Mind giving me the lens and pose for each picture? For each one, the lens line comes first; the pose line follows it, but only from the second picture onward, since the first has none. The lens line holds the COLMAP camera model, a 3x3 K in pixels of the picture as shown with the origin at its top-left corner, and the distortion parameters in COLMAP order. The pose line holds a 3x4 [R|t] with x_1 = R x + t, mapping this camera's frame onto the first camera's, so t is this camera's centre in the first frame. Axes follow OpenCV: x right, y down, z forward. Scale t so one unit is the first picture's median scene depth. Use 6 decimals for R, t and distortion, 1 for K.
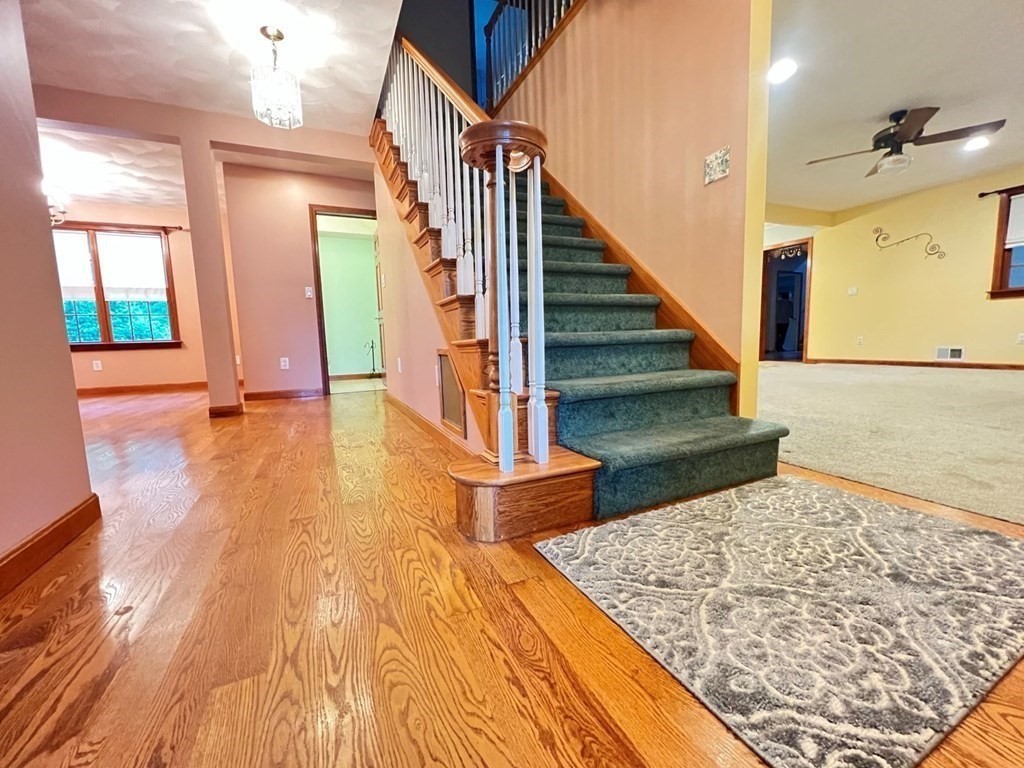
lens RADIAL K [[420.9, 0, 512.7], [0, 420.9, 381.2], [0, 0, 1]] dist [0.000658, 0.000005]
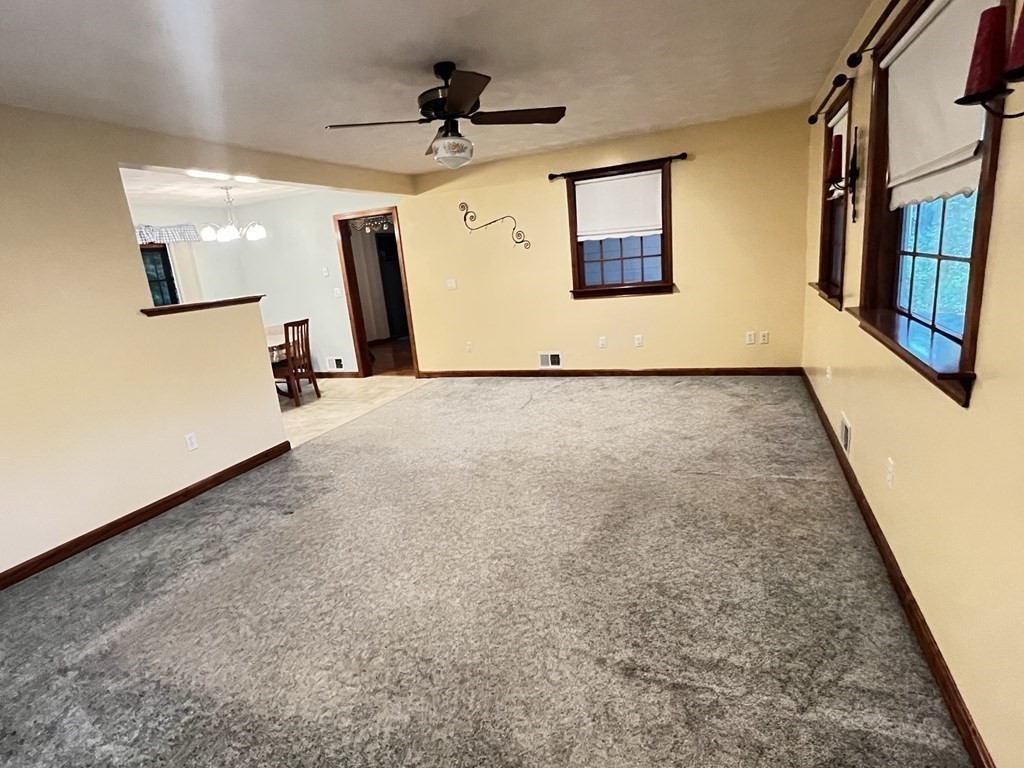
lens RADIAL K [[537.3, 0, 508.1], [0, 537.3, 389.1], [0, 0, 1]] dist [0.004103, -0.000002]
pose [[0.737448, -0.203777, 0.643929, 0.270473], [0.146179, 0.978957, 0.142391, -0.191749], [-0.659395, -0.010877, 0.751718, 0.244324]]
